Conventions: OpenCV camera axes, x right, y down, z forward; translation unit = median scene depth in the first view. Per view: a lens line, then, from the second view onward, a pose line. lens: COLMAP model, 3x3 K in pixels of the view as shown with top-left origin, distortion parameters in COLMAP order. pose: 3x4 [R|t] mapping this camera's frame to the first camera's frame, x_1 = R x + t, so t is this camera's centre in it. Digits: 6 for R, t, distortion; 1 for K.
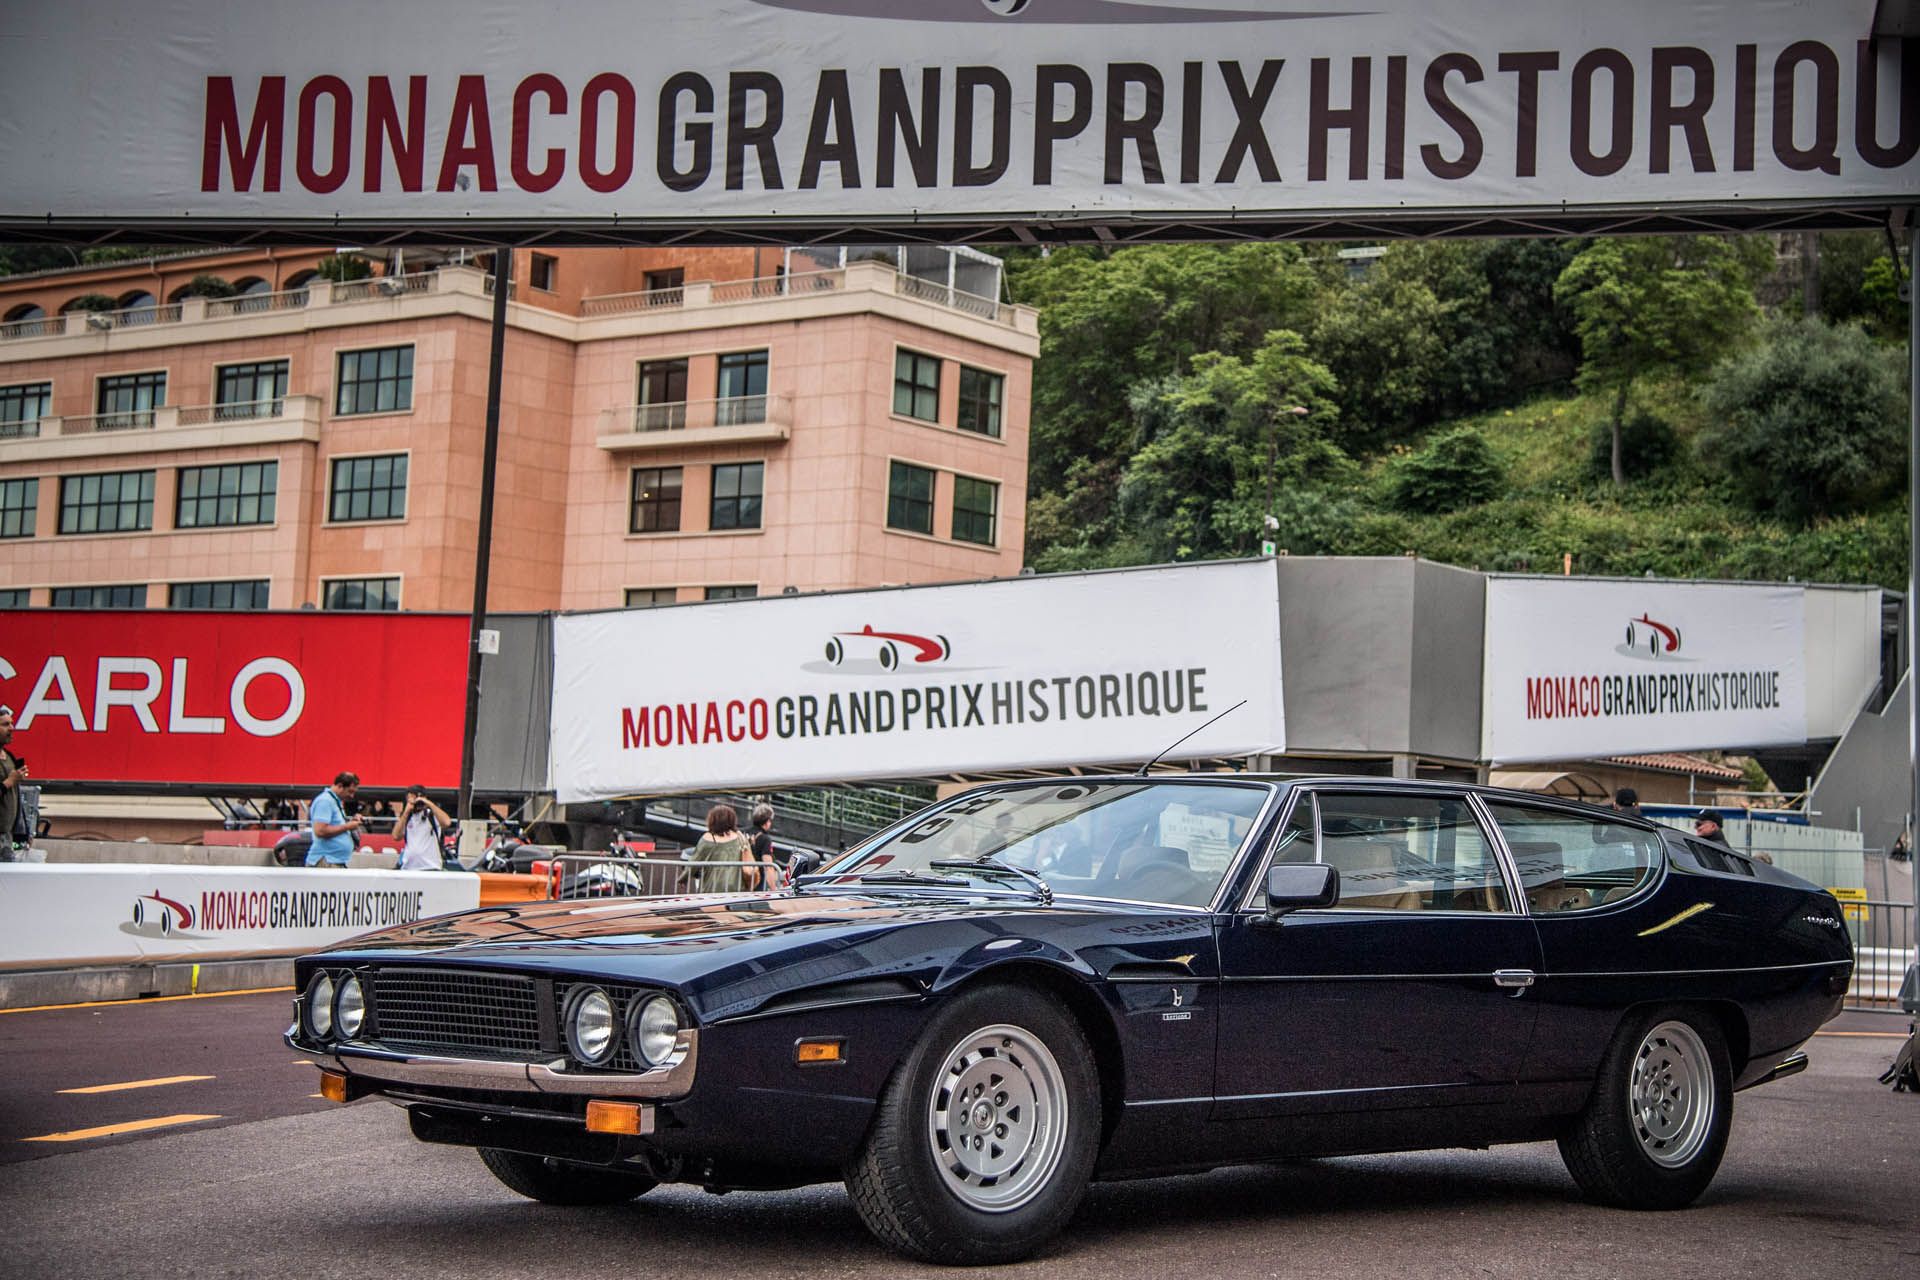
lens RADIAL K [[2851.2, 0, 1089.3], [0, 2851.2, 617.9], [0, 0, 1]] dist [0.200403, 0.000000]
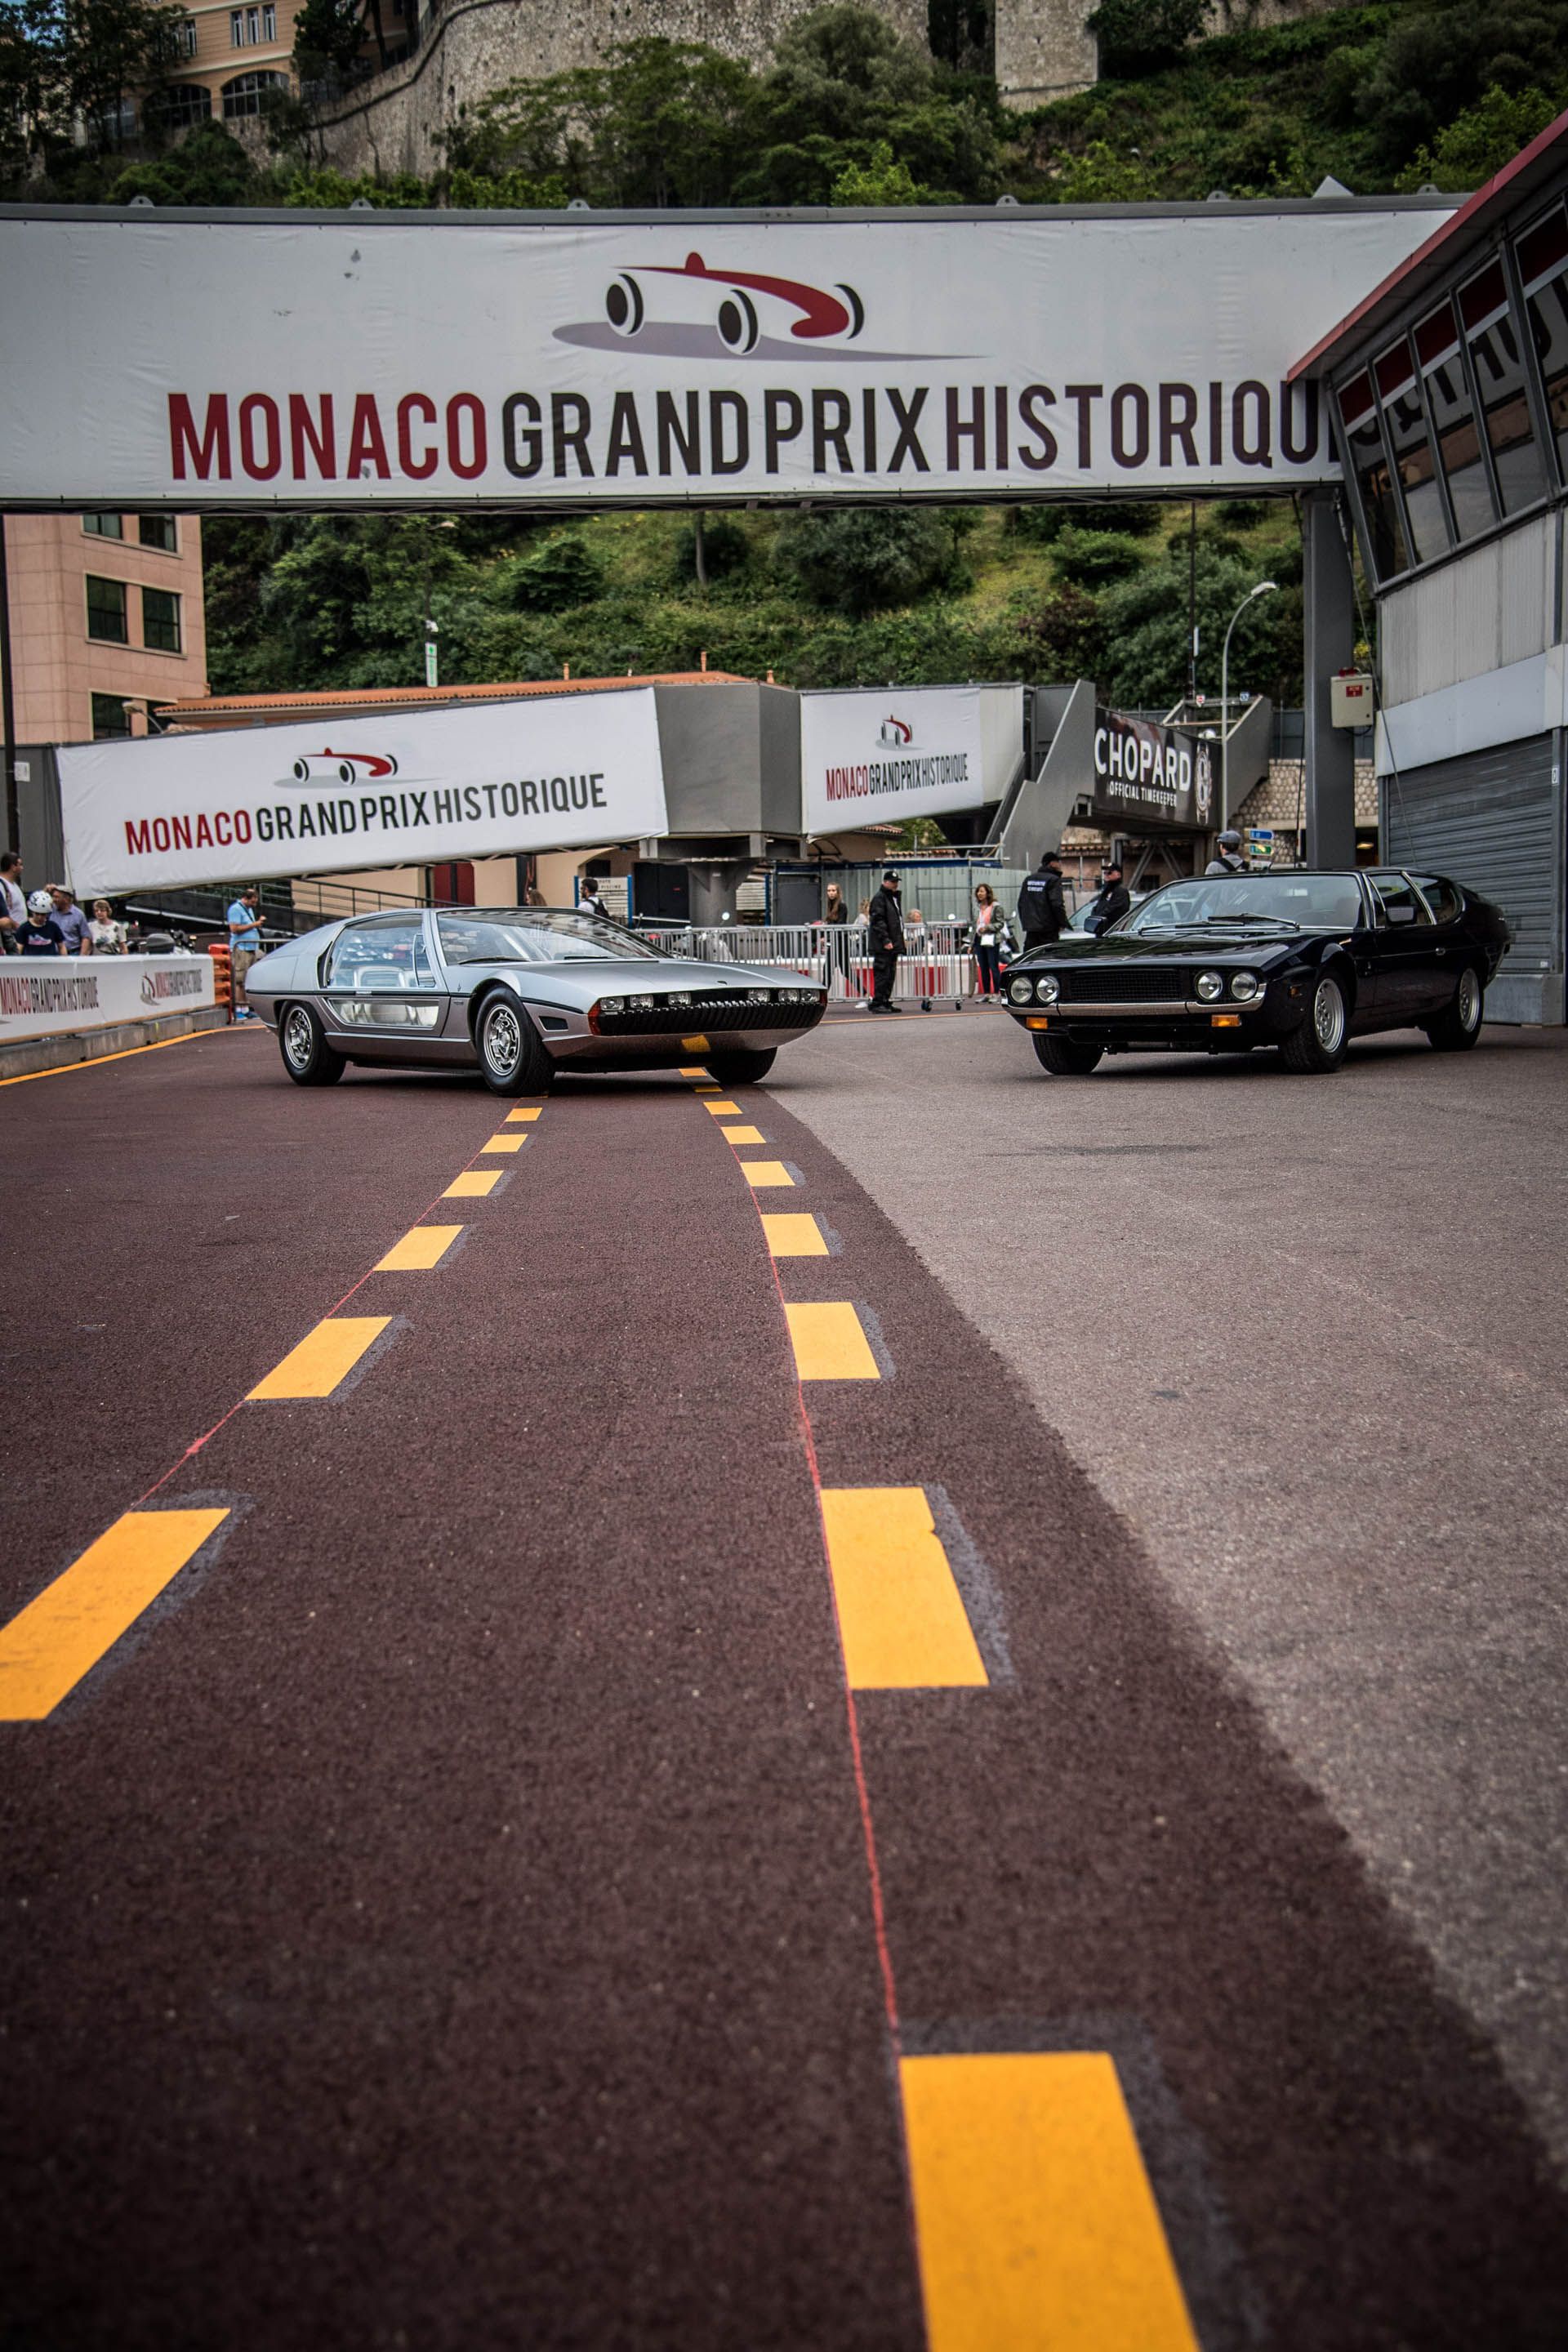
lens RADIAL K [[2558.7, 0, 785.1], [0, 2558.7, 1175.5], [0, 0, 1]] dist [0.117666, 0.000000]
pose [[0.966766, -0.079674, 0.242933, -0.178671], [0.033201, 0.981280, 0.189704, -0.021945], [-0.253499, -0.175334, 0.951313, -0.175394]]
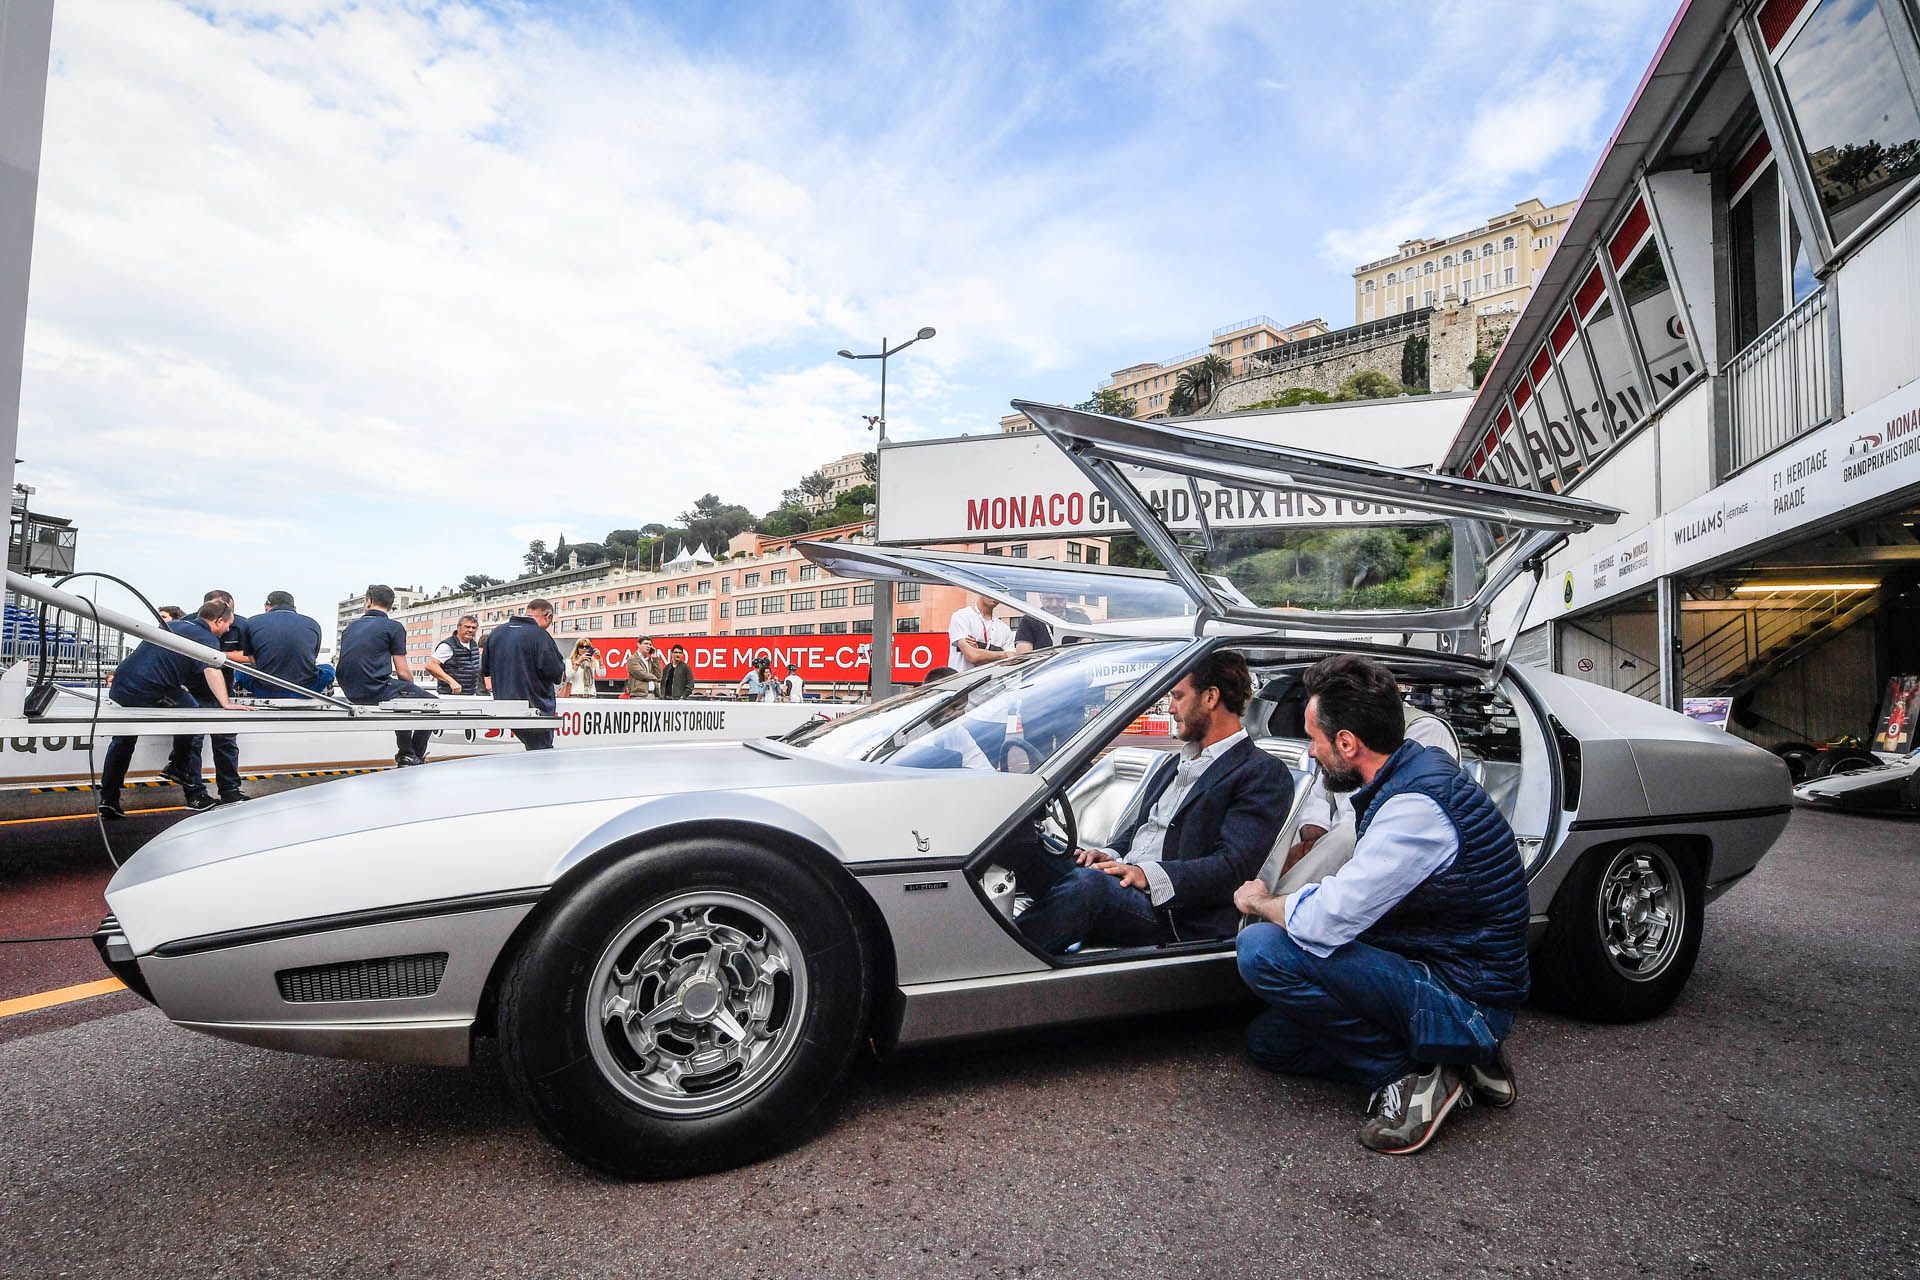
lens RADIAL K [[909.4, 0, 965.1], [0, 909.4, 653.5], [0, 0, 1]] dist [-0.002671, -0.005827]
pose [[0.987618, -0.025663, -0.154766, -0.065046], [0.030945, 0.999015, 0.031813, -0.011642], [0.153797, -0.036208, 0.987439, -0.092318]]
